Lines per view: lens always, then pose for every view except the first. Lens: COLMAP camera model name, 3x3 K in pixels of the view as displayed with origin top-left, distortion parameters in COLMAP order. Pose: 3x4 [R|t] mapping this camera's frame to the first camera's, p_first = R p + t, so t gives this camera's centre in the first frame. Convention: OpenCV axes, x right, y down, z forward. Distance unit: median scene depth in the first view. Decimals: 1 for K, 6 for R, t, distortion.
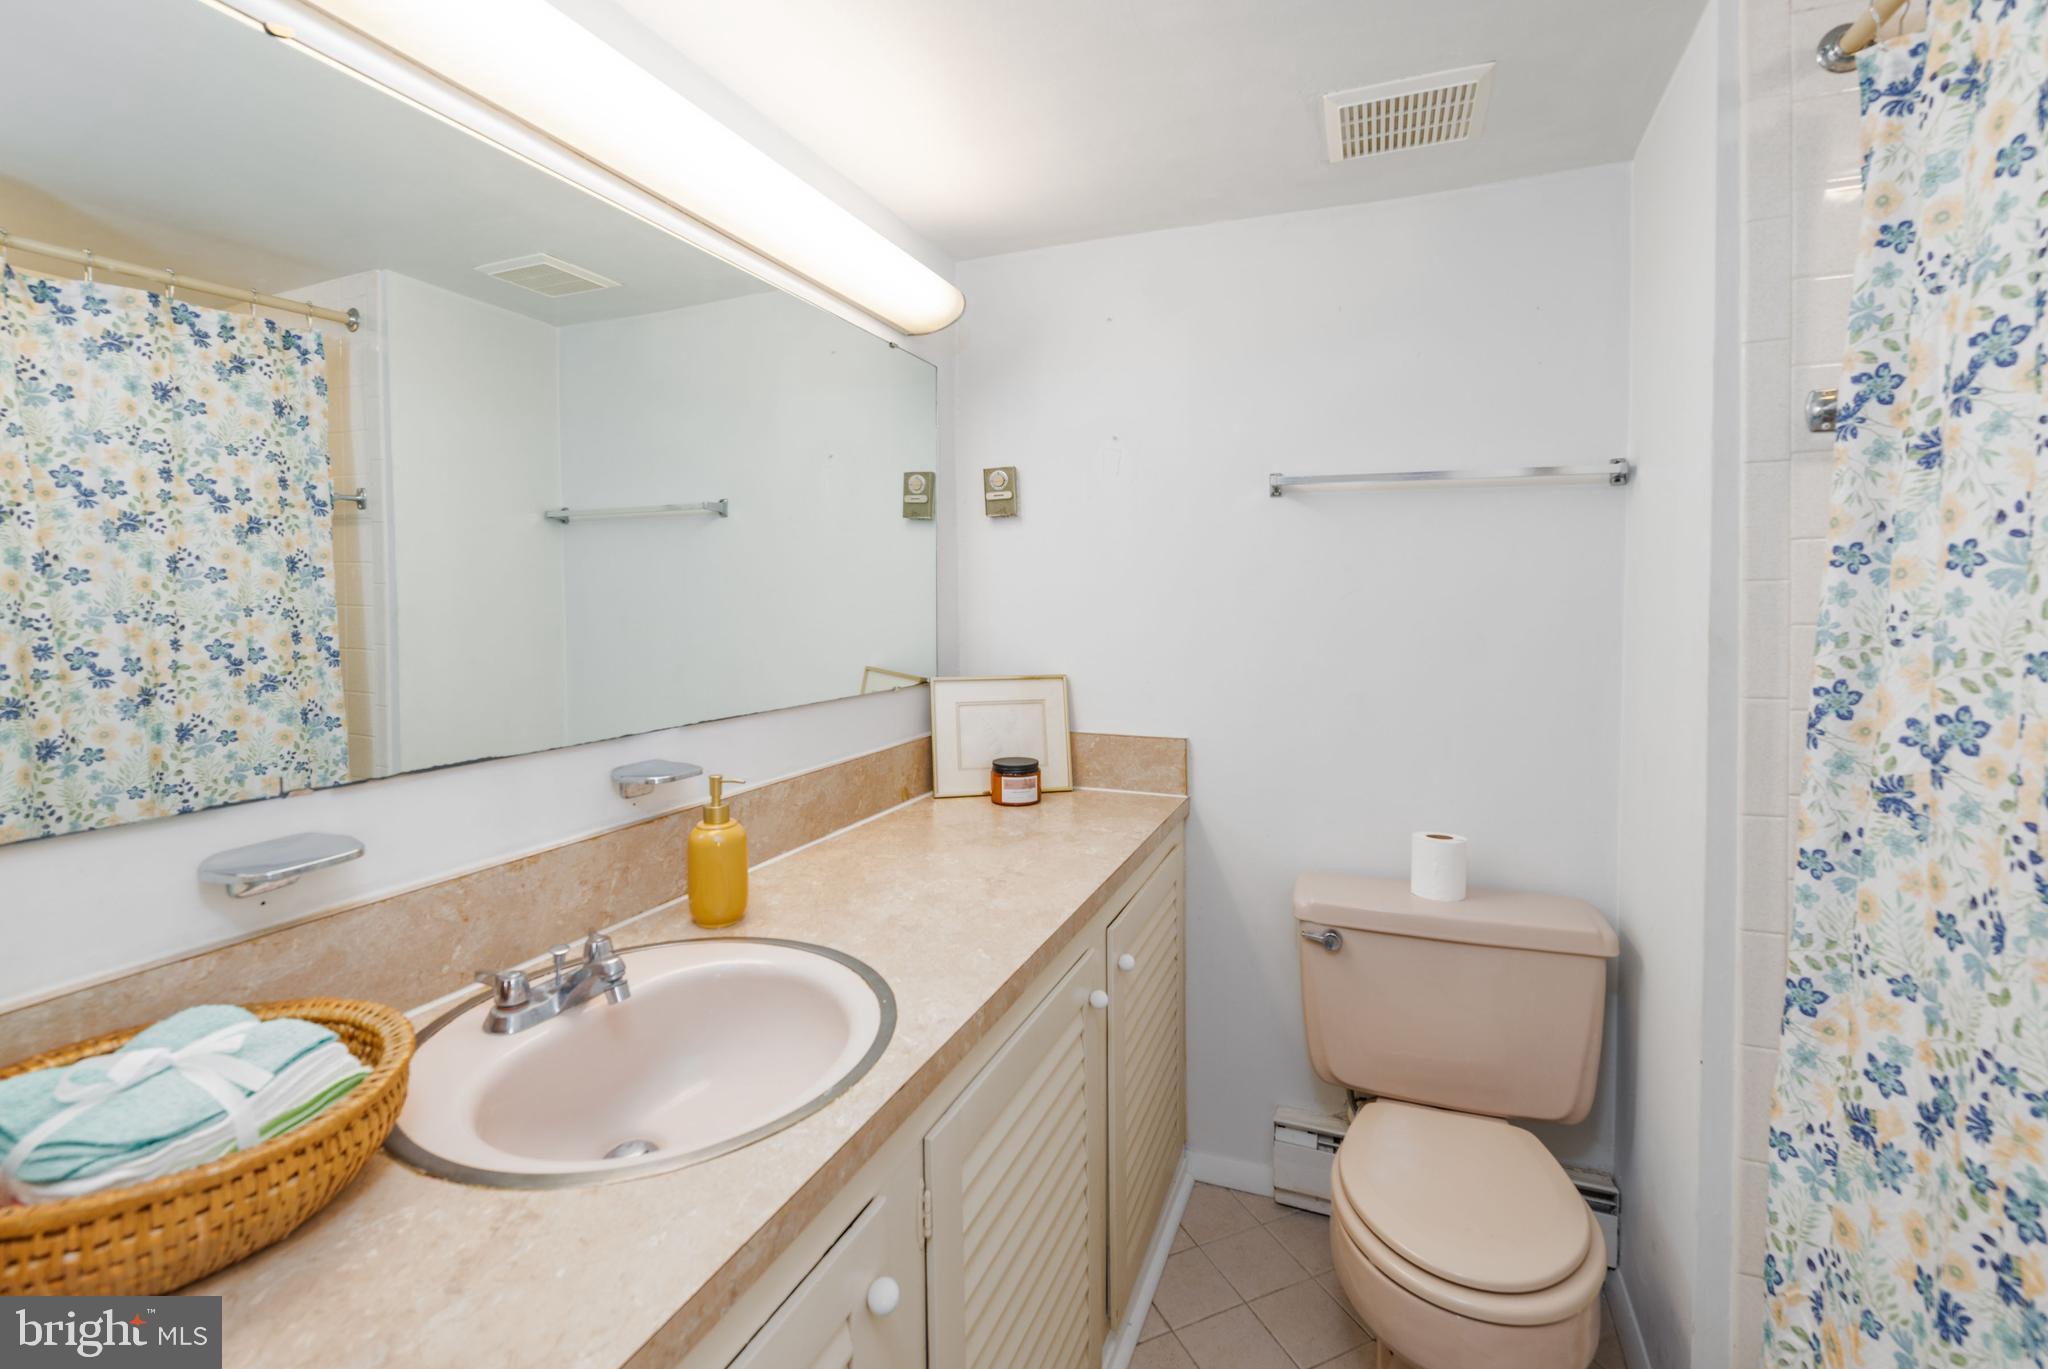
lens RADIAL K [[912.4, 0, 1019.3], [0, 912.4, 602.4], [0, 0, 1]] dist [-0.004109, -0.000694]
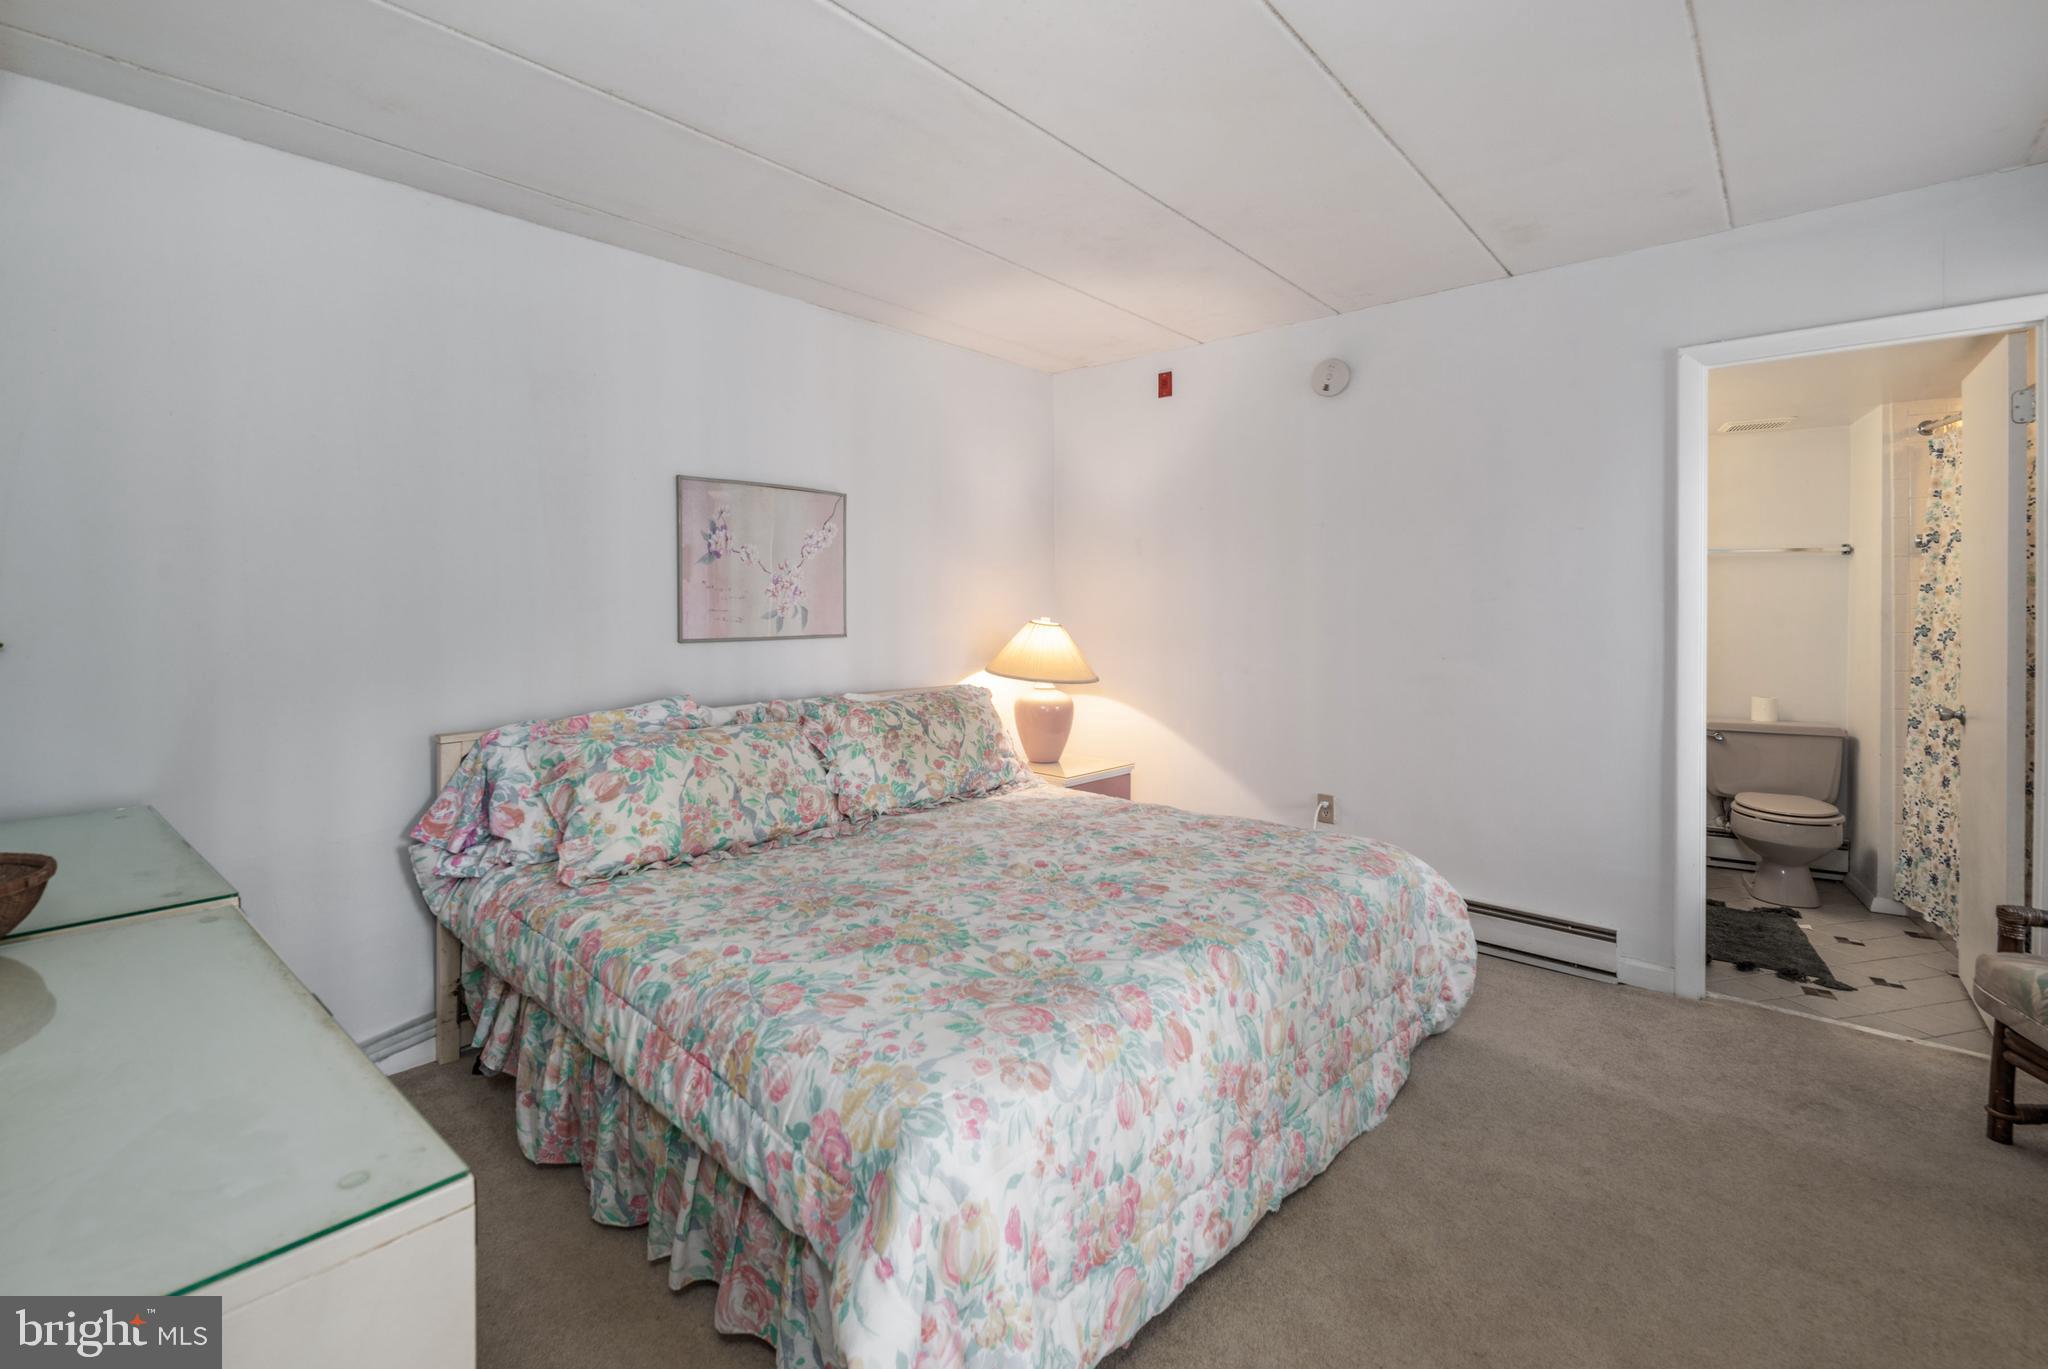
lens RADIAL K [[912.4, 0, 1019.3], [0, 912.4, 602.4], [0, 0, 1]] dist [-0.004109, -0.000694]
pose [[0.989147, -0.003544, -0.146886, -1.920311], [0.002510, 0.999971, -0.007227, 0.019371], [0.146907, 0.006779, 0.989127, -2.830783]]
